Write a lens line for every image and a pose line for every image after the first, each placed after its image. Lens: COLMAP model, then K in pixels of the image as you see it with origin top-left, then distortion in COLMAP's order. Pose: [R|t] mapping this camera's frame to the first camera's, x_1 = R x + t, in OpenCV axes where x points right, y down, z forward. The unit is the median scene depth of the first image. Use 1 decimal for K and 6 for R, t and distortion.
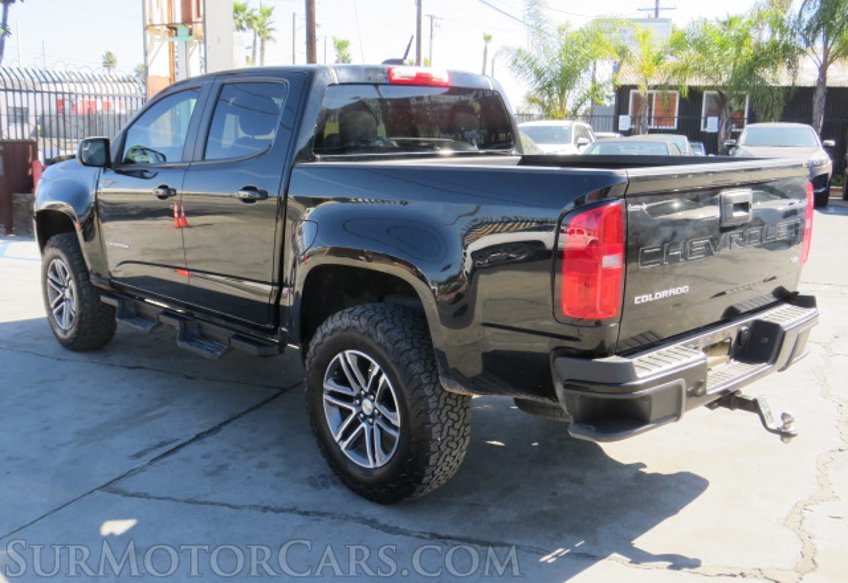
lens RADIAL K [[853.2, 0, 424.0], [0, 853.2, 291.5], [0, 0, 1]] dist [-0.114185, 0.165092]
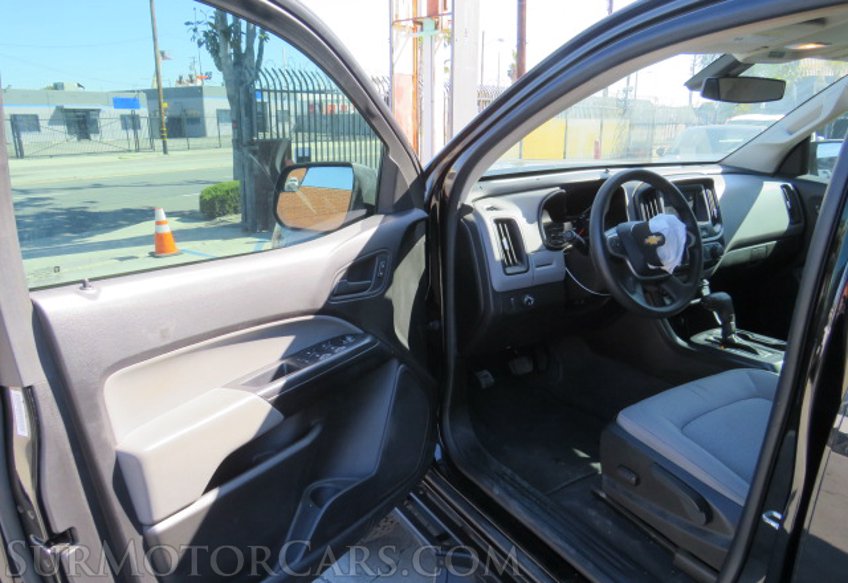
lens RADIAL K [[612.5, 0, 420.8], [0, 612.5, 295.5], [0, 0, 1]] dist [-0.030069, 0.006939]
pose [[0.973057, 0.044413, -0.226248, -0.349334], [-0.024821, 0.995748, 0.088713, -0.164886], [0.229226, -0.080707, 0.970021, 0.807801]]
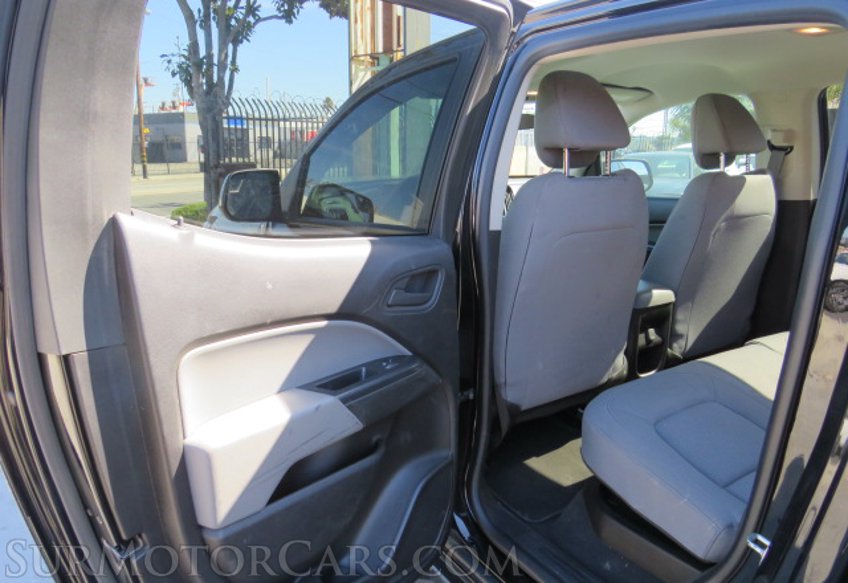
lens RADIAL K [[612.5, 0, 420.8], [0, 612.5, 295.5], [0, 0, 1]] dist [-0.030069, 0.006939]
pose [[0.979018, 0.037366, -0.200320, -0.214955], [-0.028875, 0.998563, 0.045141, -0.133113], [0.201718, -0.038410, 0.978690, 0.679983]]
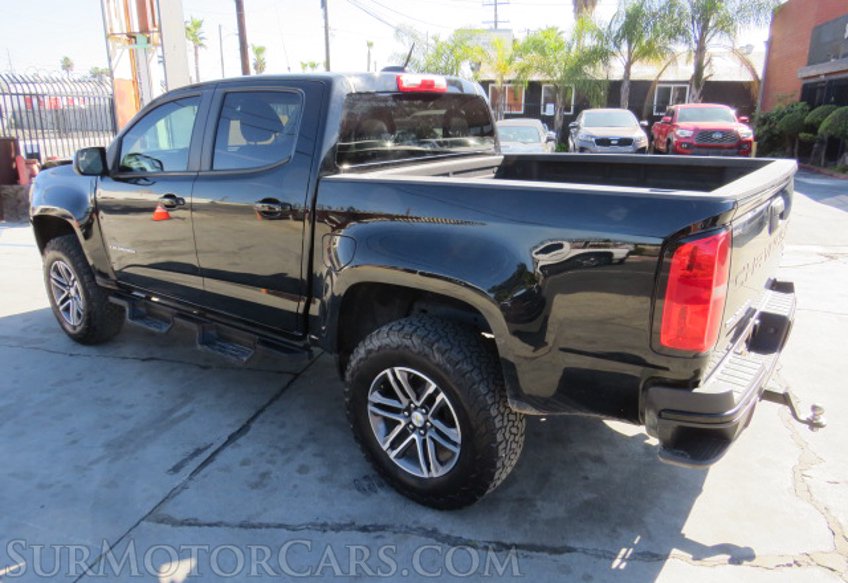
lens RADIAL K [[612.5, 0, 420.8], [0, 612.5, 295.5], [0, 0, 1]] dist [-0.030069, 0.006939]
pose [[0.988273, -0.058836, 0.140905, -0.121219], [0.044626, 0.993786, 0.101966, -0.067153], [-0.146028, -0.094482, 0.984758, 0.219599]]
